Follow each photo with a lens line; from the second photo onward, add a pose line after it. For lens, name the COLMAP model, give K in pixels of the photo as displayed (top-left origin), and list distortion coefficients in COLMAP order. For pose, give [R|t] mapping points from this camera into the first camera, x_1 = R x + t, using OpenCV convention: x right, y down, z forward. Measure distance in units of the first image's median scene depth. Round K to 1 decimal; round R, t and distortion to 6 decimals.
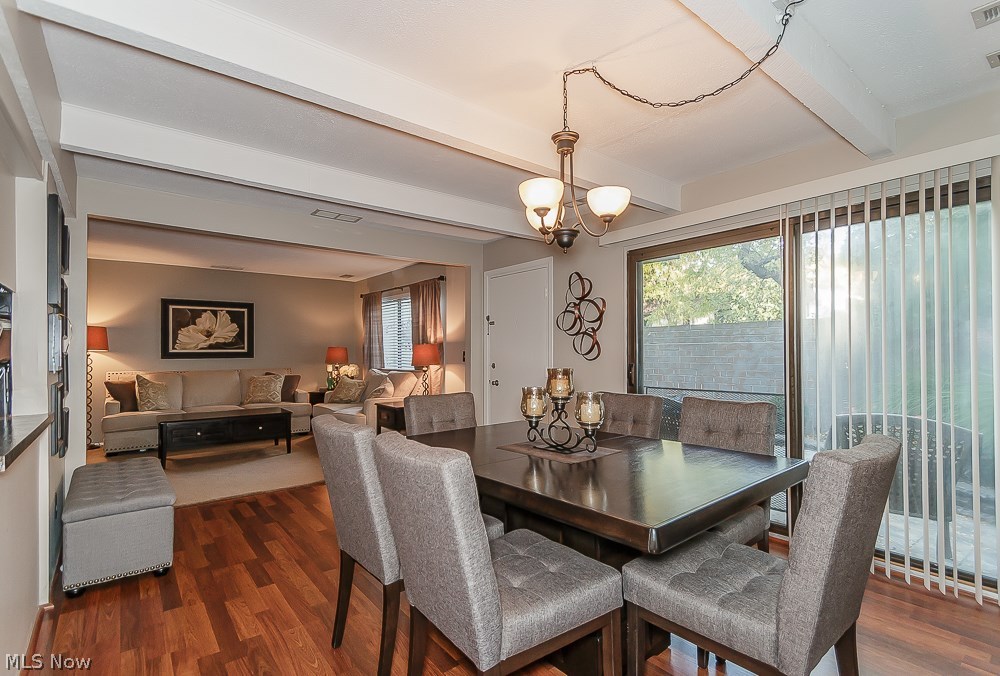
lens RADIAL K [[473.3, 0, 521.7], [0, 473.3, 346.2], [0, 0, 1]] dist [0.009292, -0.001721]
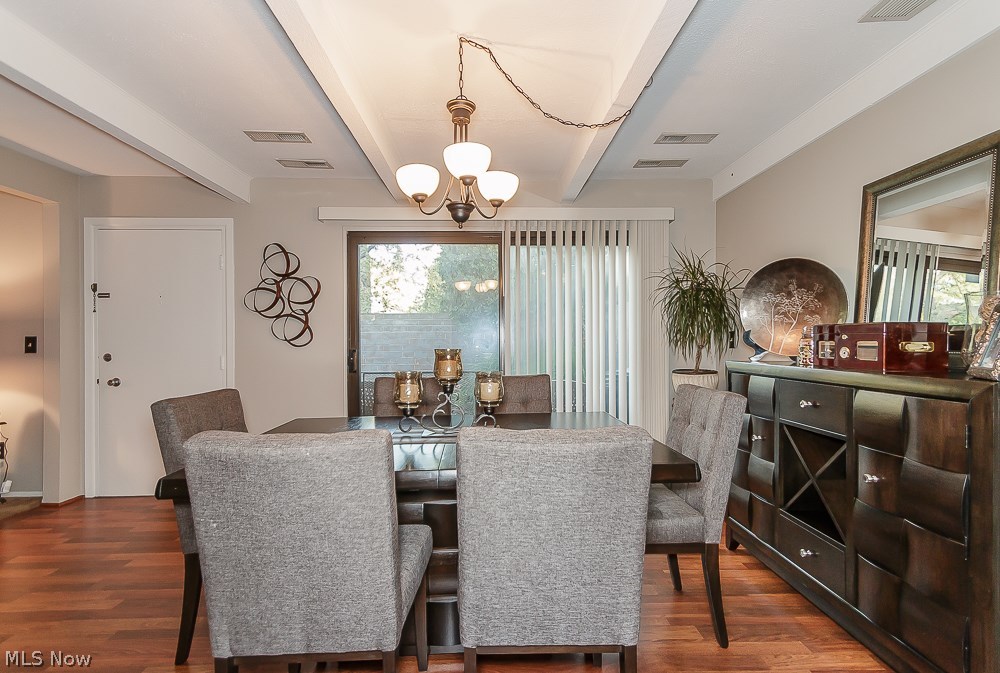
lens RADIAL K [[443.6, 0, 503.2], [0, 443.6, 342.3], [0, 0, 1]] dist [0.000598, -0.000392]
pose [[0.604699, 0.000310, 0.796454, -0.181376], [-0.007158, 0.999962, 0.005046, 0.009443], [-0.796422, -0.008753, 0.604678, 0.125485]]
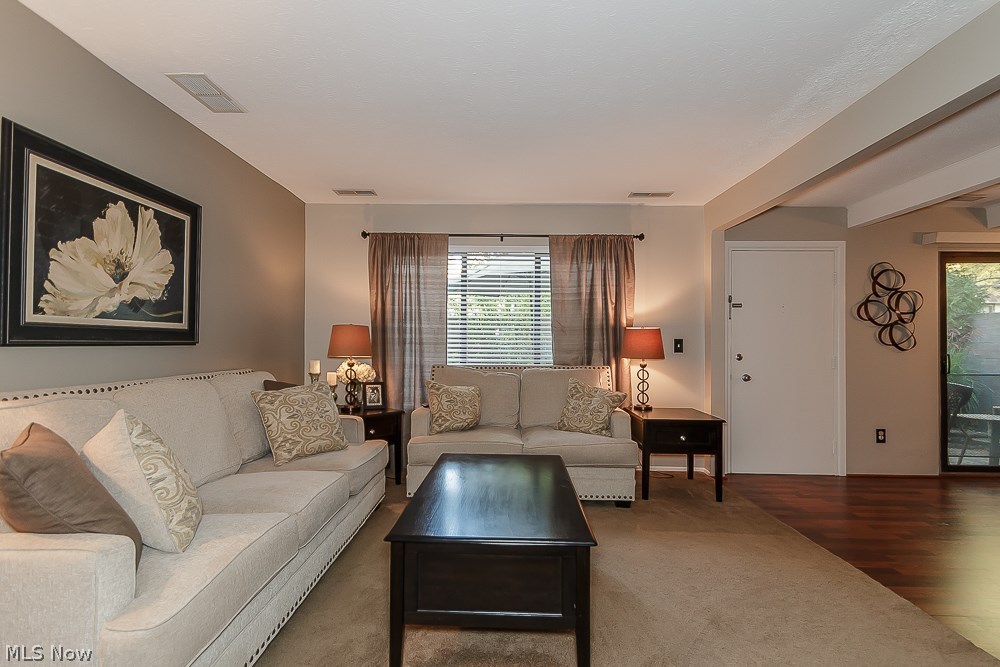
lens RADIAL K [[473.3, 0, 500.5], [0, 473.3, 331.4], [0, 0, 1]] dist [0.009292, -0.001721]
pose [[0.664232, 0.029003, 0.746964, -0.767531], [-0.022519, 0.999570, -0.018787, 0.016916], [-0.747188, -0.004342, 0.664599, 0.615325]]
